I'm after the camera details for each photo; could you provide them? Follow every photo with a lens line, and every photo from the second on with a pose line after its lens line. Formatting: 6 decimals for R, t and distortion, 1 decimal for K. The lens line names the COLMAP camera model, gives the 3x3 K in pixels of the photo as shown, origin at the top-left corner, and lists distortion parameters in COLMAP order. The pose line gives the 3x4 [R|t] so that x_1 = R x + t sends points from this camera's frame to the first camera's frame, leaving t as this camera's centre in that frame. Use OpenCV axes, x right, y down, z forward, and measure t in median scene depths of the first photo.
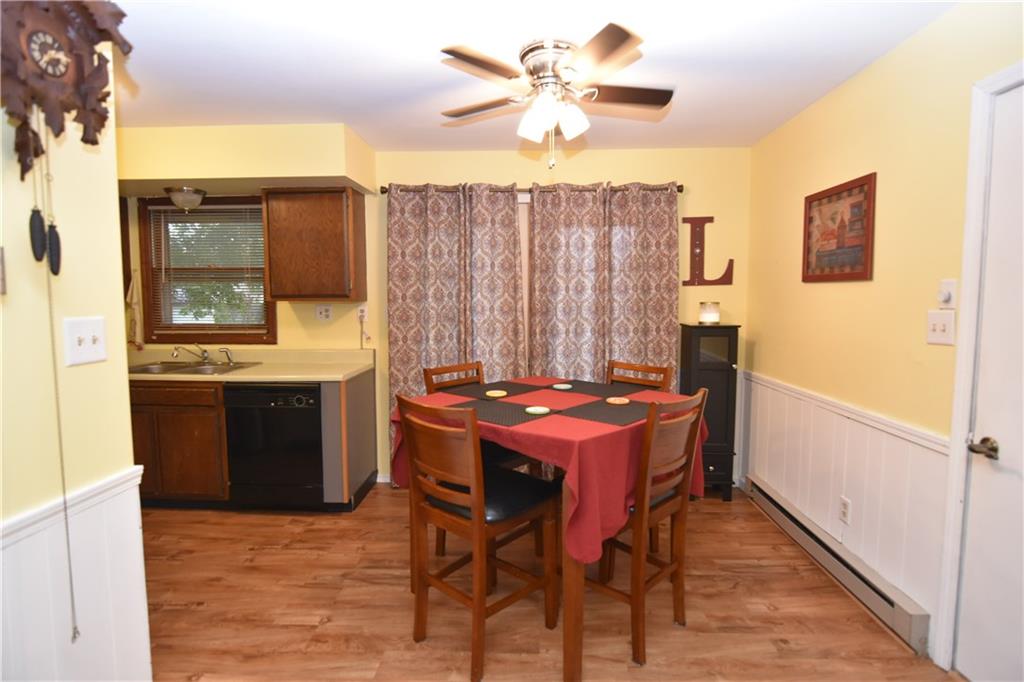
lens RADIAL K [[517.7, 0, 512.0], [0, 517.7, 341.0], [0, 0, 1]] dist [-0.004522, -0.001252]
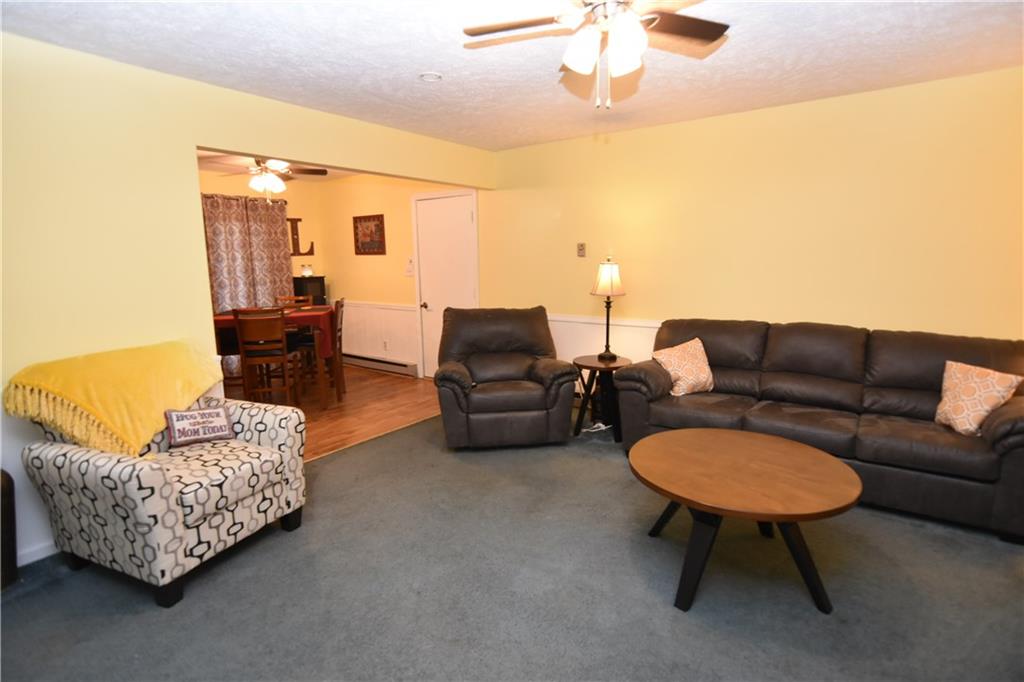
lens RADIAL K [[517.7, 0, 512.0], [0, 517.7, 341.0], [0, 0, 1]] dist [-0.004522, -0.001252]
pose [[0.579535, -0.138493, 0.803093, -0.742721], [0.084661, 0.990354, 0.109692, 0.056665], [-0.810538, 0.004421, 0.585670, -0.715628]]
